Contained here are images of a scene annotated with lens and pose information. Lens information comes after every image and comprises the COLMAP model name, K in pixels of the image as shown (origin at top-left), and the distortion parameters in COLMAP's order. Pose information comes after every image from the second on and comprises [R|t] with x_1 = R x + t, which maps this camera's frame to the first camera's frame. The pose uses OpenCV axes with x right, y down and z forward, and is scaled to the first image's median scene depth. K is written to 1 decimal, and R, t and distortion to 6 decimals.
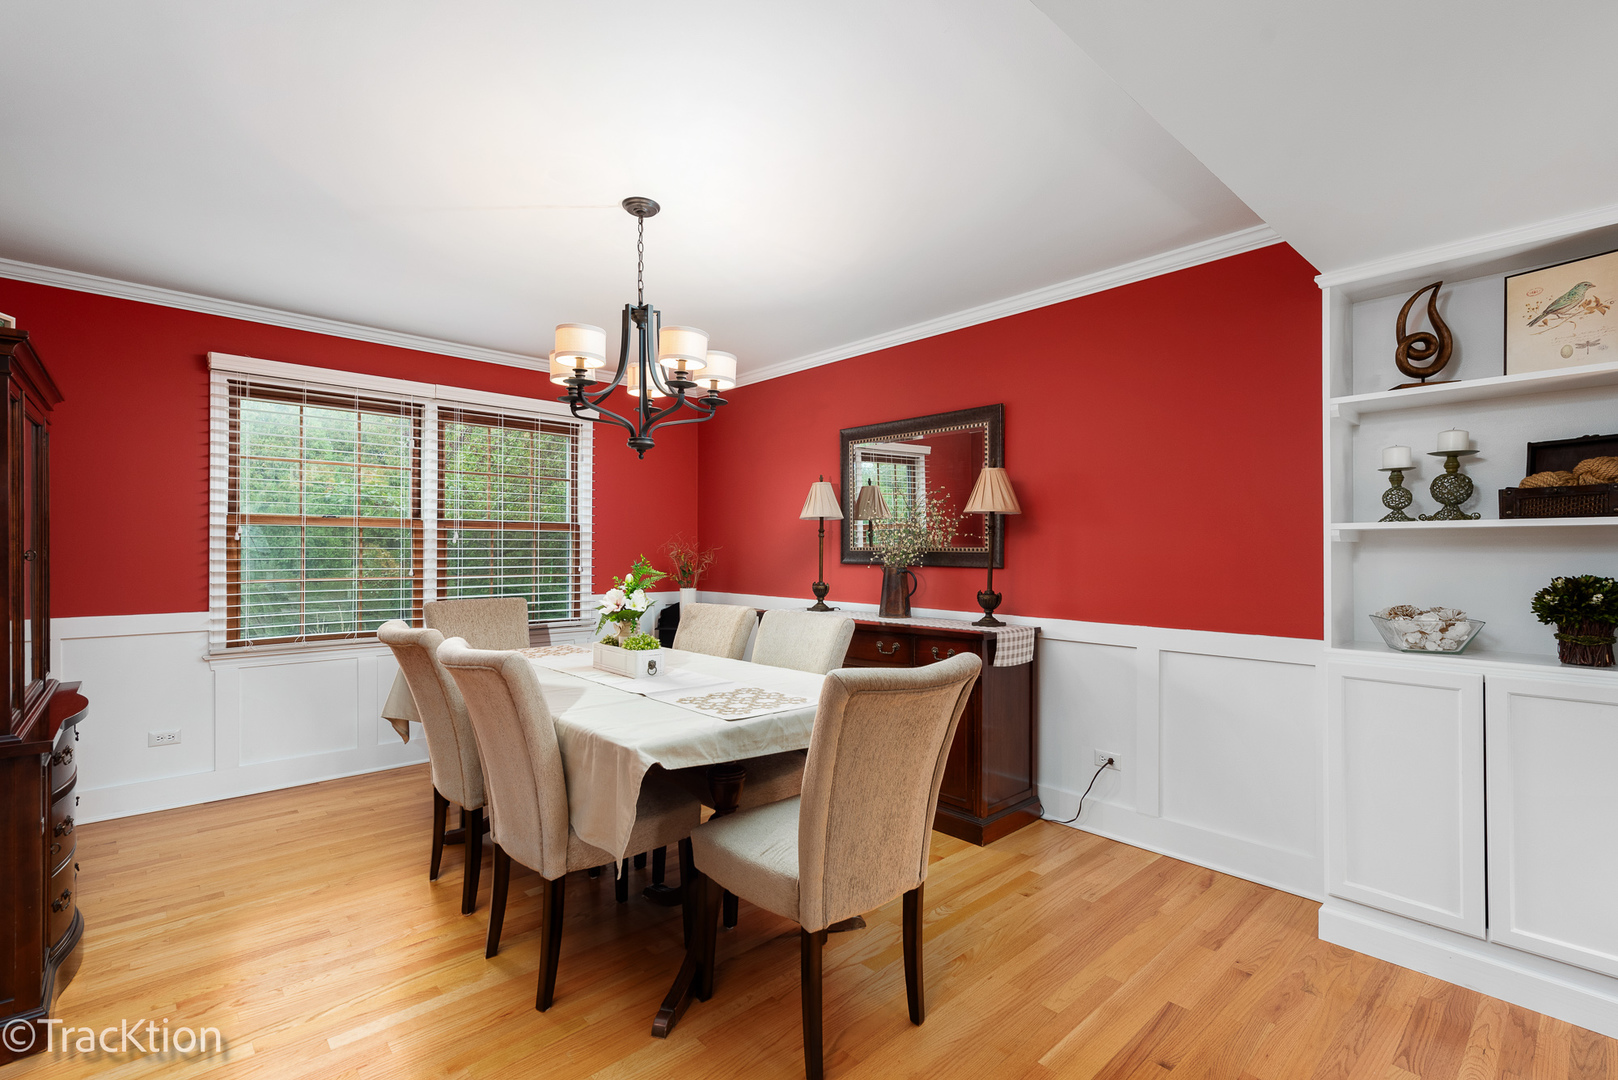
lens RADIAL K [[711.9, 0, 803.7], [0, 711.9, 548.4], [0, 0, 1]] dist [0.019266, -0.005906]
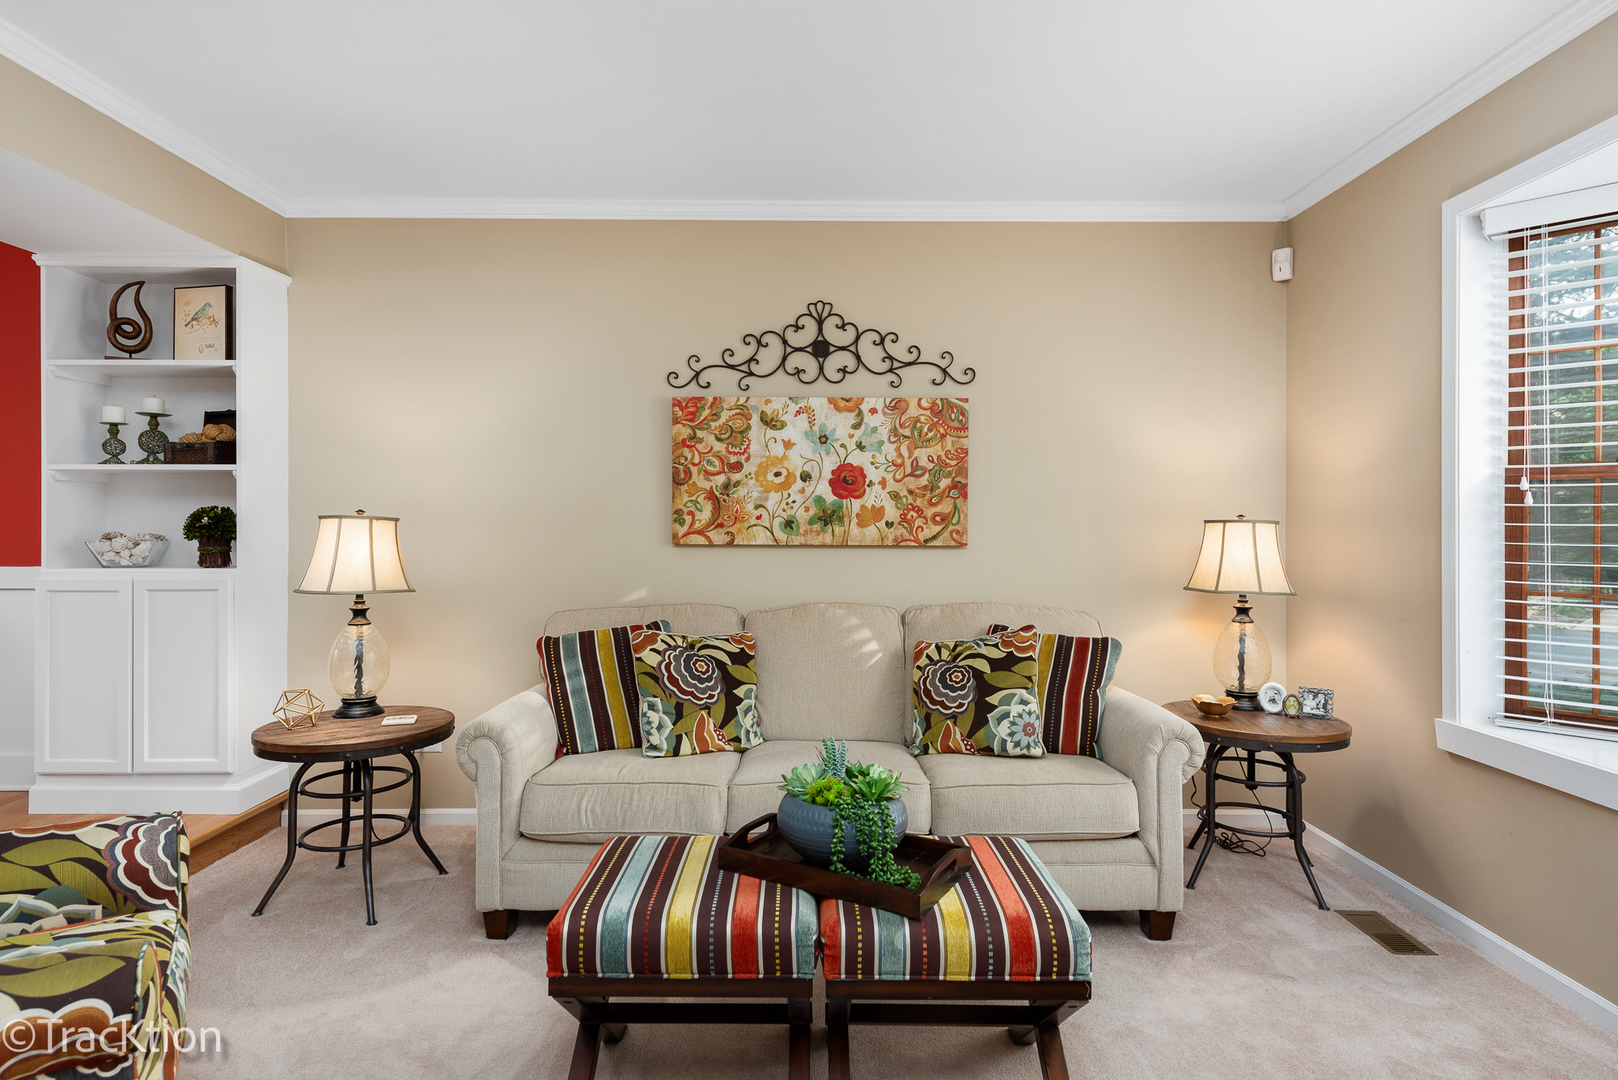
lens RADIAL K [[874.9, 0, 805.6], [0, 874.9, 522.5], [0, 0, 1]] dist [0.018807, -0.004430]
pose [[0.681446, 0.003523, 0.731860, 0.354605], [-0.003951, 0.999992, -0.001134, 0.040669], [-0.731858, -0.002119, 0.681454, -0.636883]]
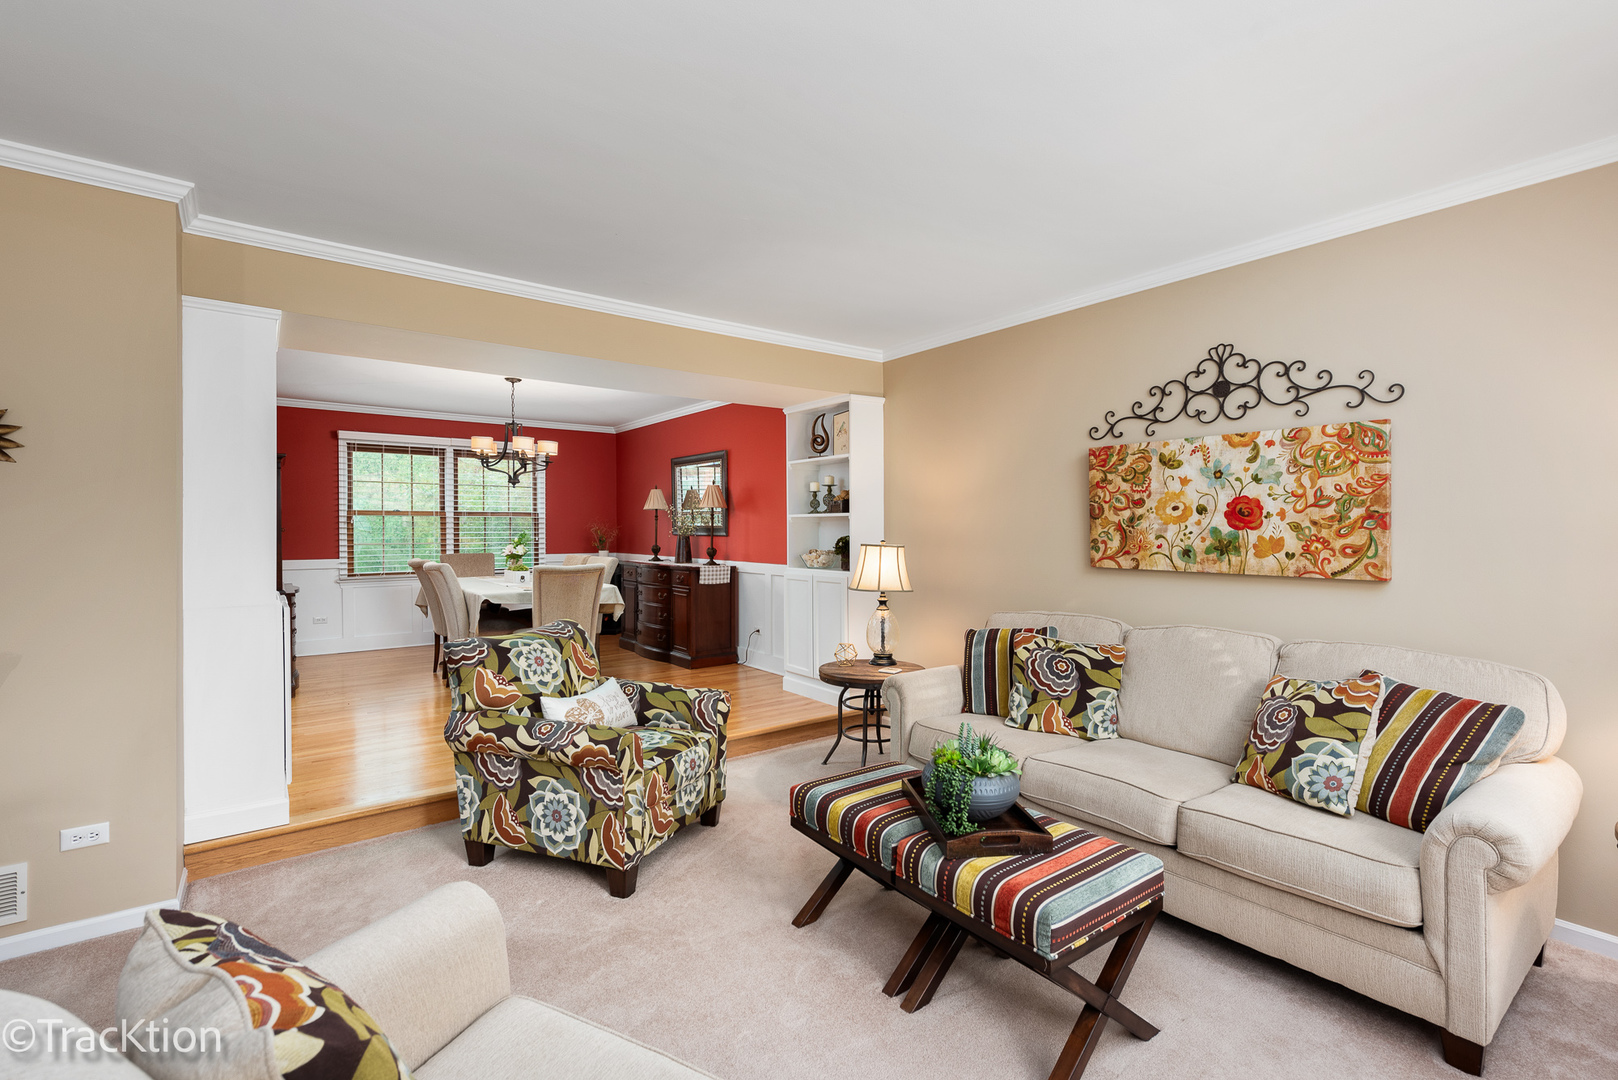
lens RADIAL K [[711.9, 0, 809.0], [0, 711.9, 537.0], [0, 0, 1]] dist [0.019266, -0.005906]
pose [[0.995264, -0.001841, -0.097191, 0.704749], [0.003081, 0.999916, 0.012603, 0.006416], [0.097160, -0.012843, 0.995186, -0.904210]]
